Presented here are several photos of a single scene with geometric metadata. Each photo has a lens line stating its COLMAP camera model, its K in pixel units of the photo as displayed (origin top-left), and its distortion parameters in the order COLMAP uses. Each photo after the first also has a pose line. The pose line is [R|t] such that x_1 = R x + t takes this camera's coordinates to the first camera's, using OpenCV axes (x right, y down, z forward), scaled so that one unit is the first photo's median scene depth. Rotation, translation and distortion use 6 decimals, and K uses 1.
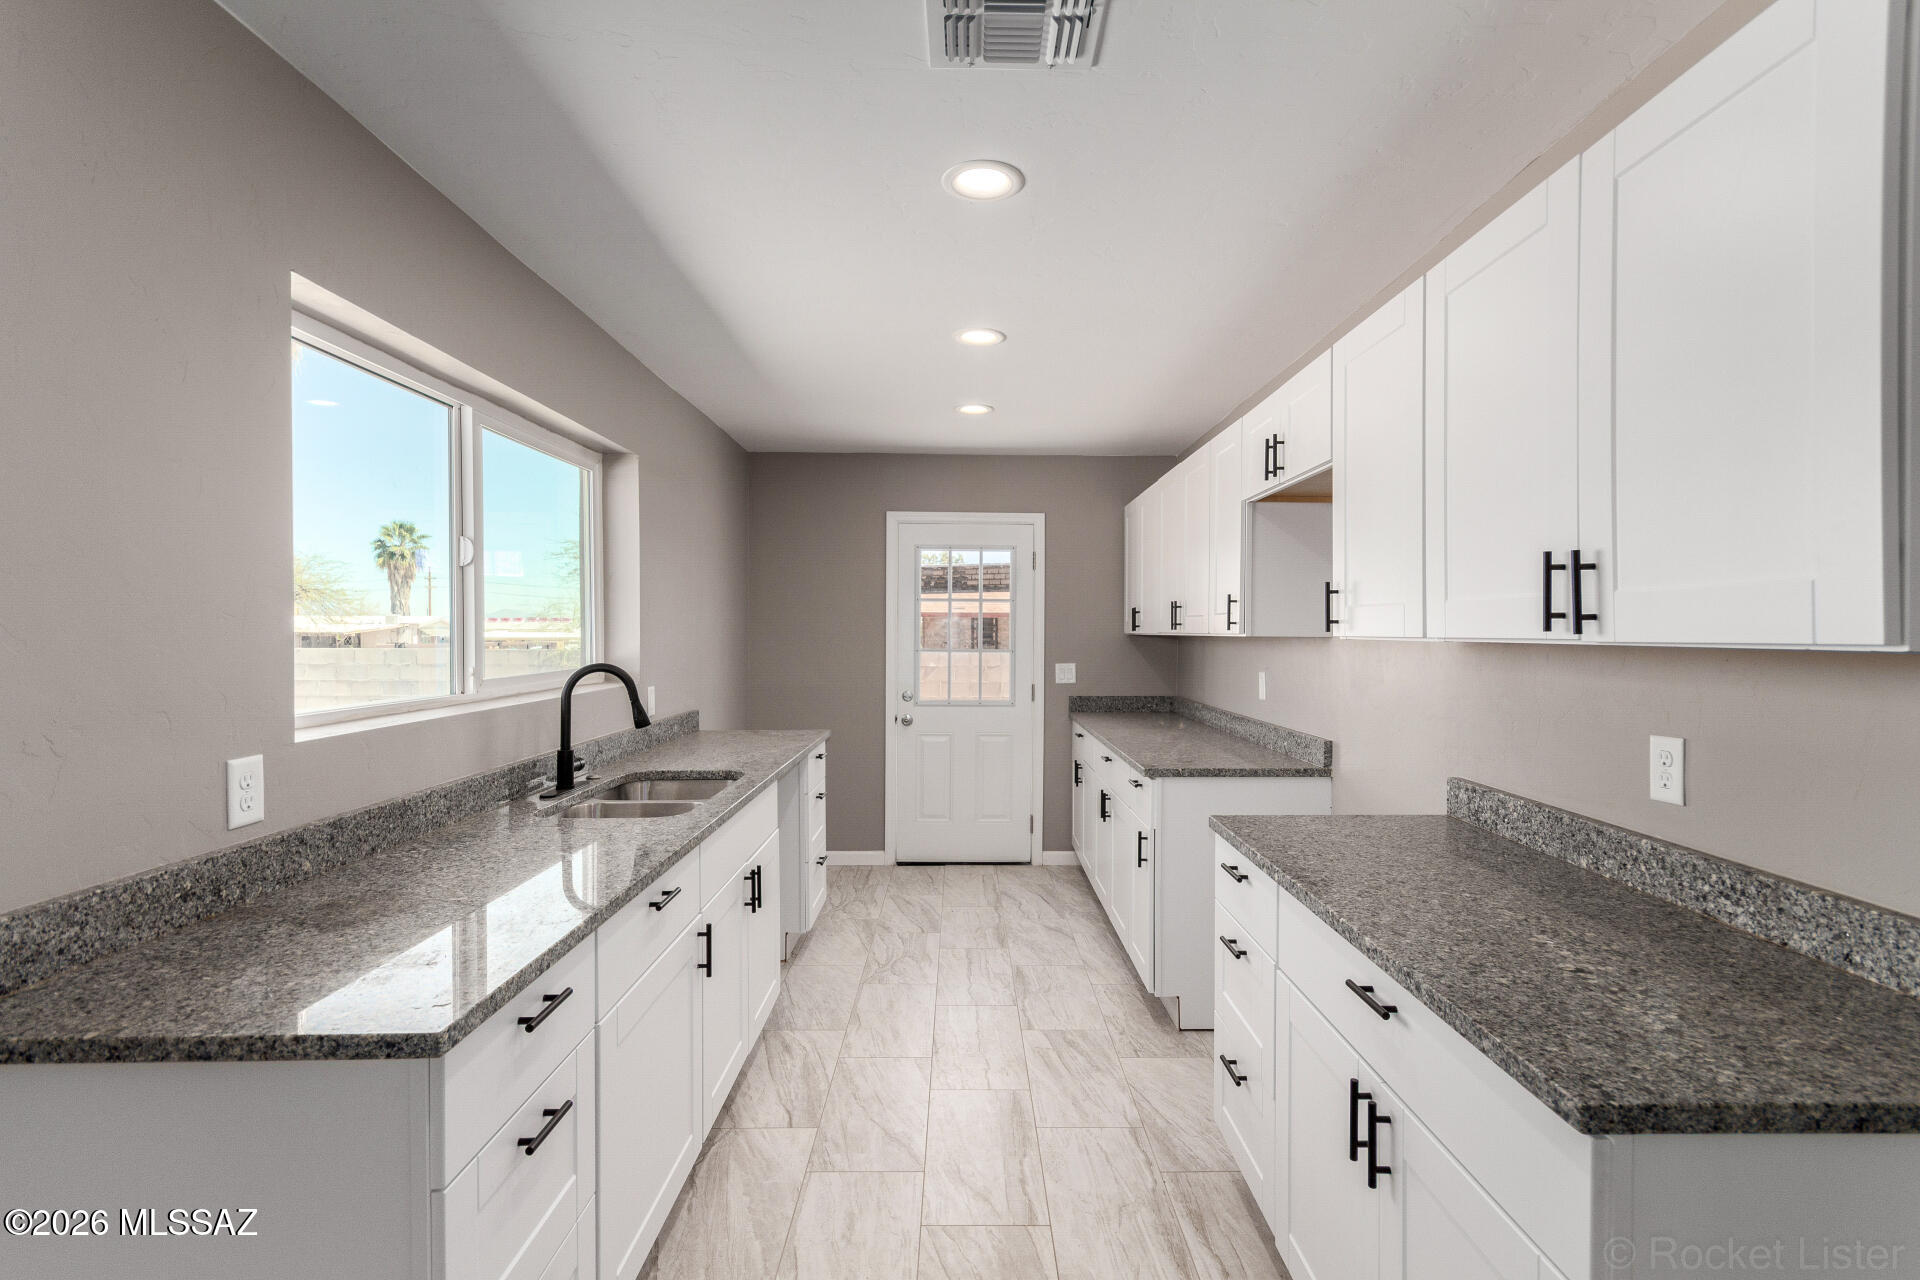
lens RADIAL K [[895.7, 0, 966.1], [0, 895.7, 645.8], [0, 0, 1]] dist [0.003481, 0.000948]
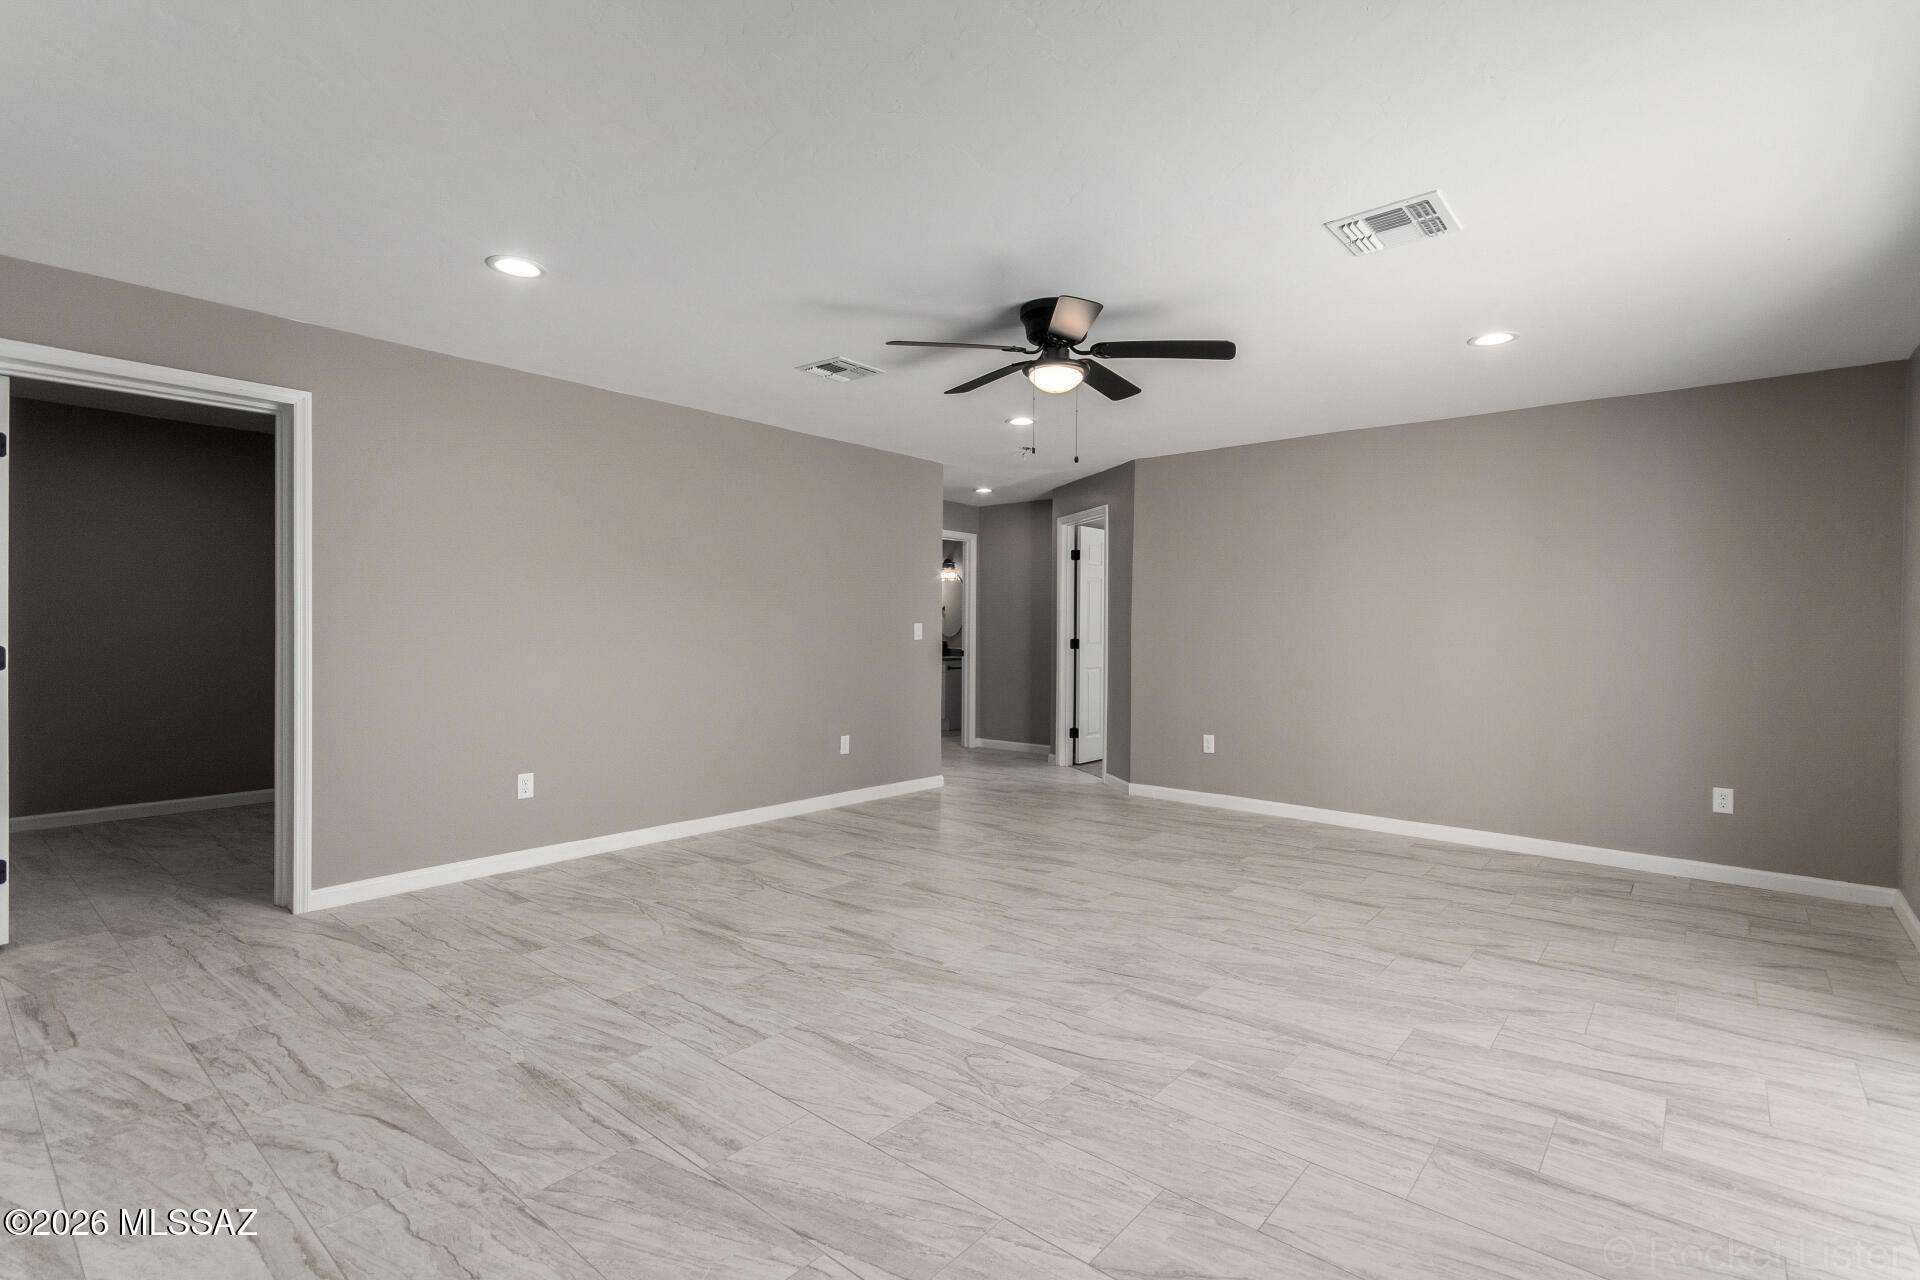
lens RADIAL K [[895.7, 0, 974.5], [0, 895.7, 638.2], [0, 0, 1]] dist [0.003481, 0.000948]
pose [[0.644244, -0.010018, 0.764754, -0.392115], [0.012057, 0.999923, 0.002942, 0.079311], [-0.764725, 0.007325, 0.644316, 0.063054]]
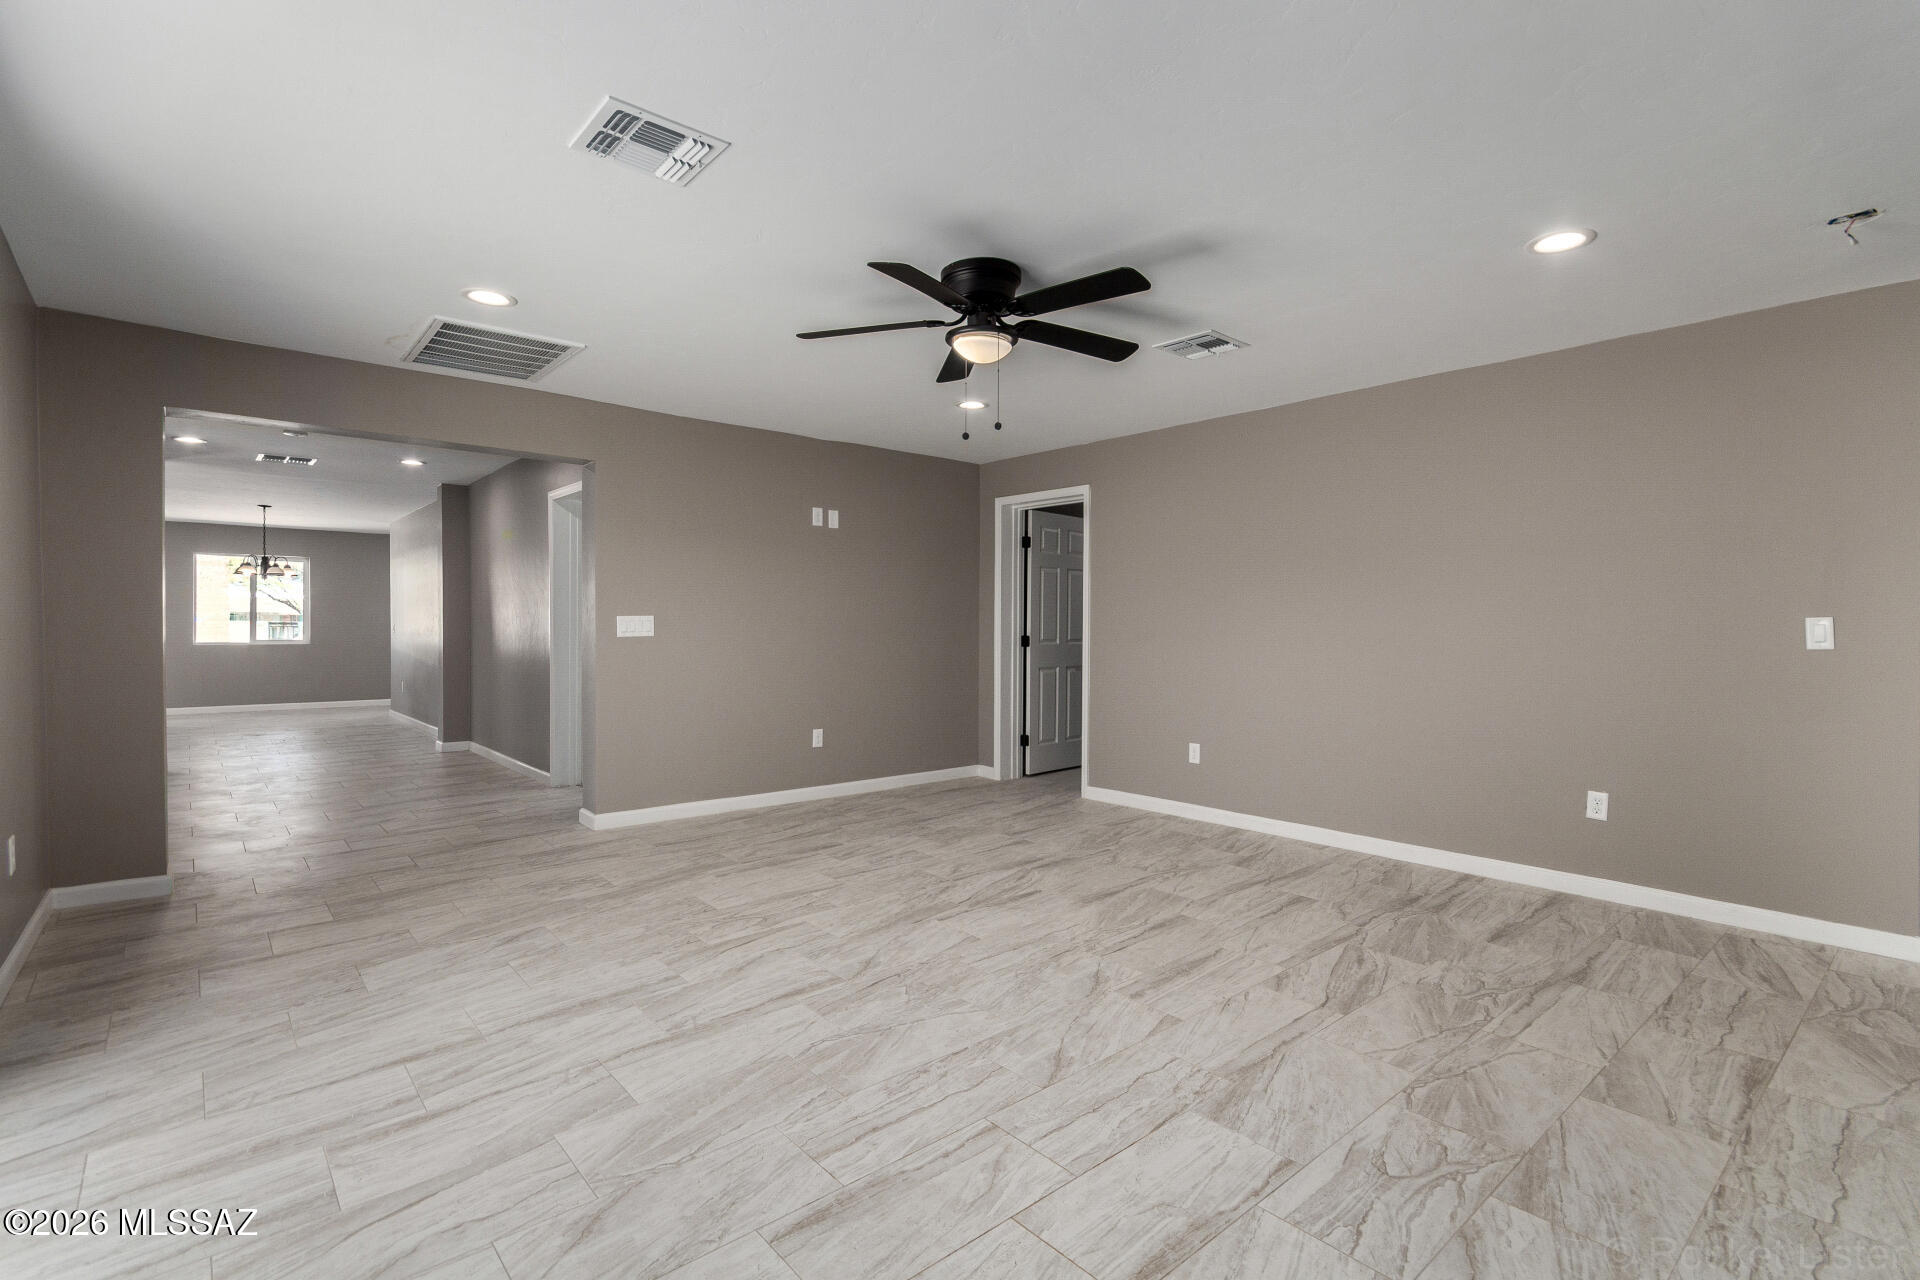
lens RADIAL K [[895.7, 0, 976.8], [0, 895.7, 643.9], [0, 0, 1]] dist [0.003481, 0.000948]
pose [[0.656667, 0.012691, -0.754074, 1.824069], [-0.016789, 0.999857, 0.002207, 0.100623], [0.753993, 0.011211, 0.656786, 0.019904]]
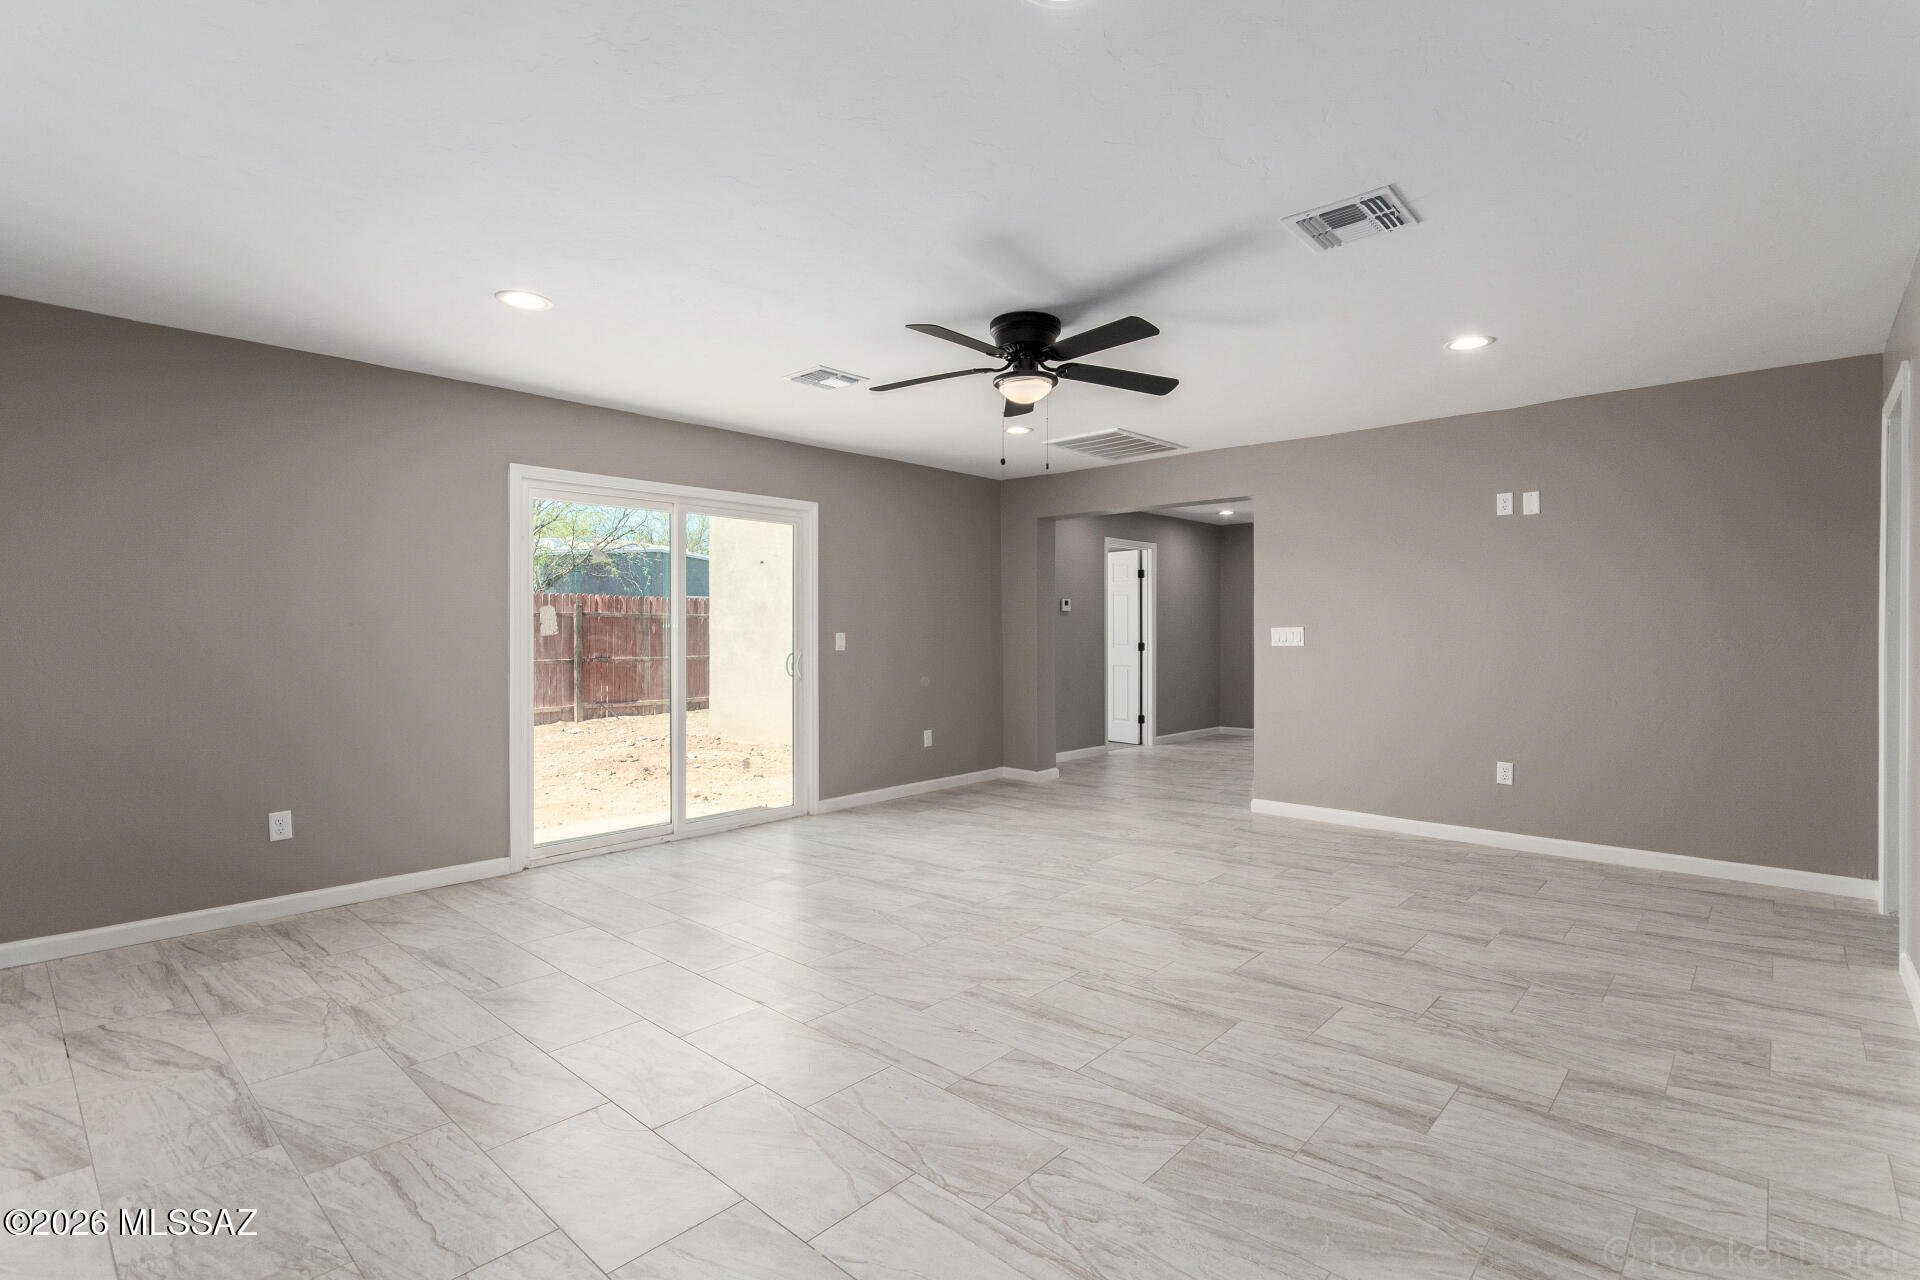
lens RADIAL K [[895.7, 0, 973.9], [0, 895.7, 637.8], [0, 0, 1]] dist [0.003481, 0.000948]
pose [[-0.673317, -0.001197, -0.739353, 1.986852], [-0.019499, 0.999680, 0.016139, 0.055680], [0.739097, 0.025283, -0.673124, 1.859410]]
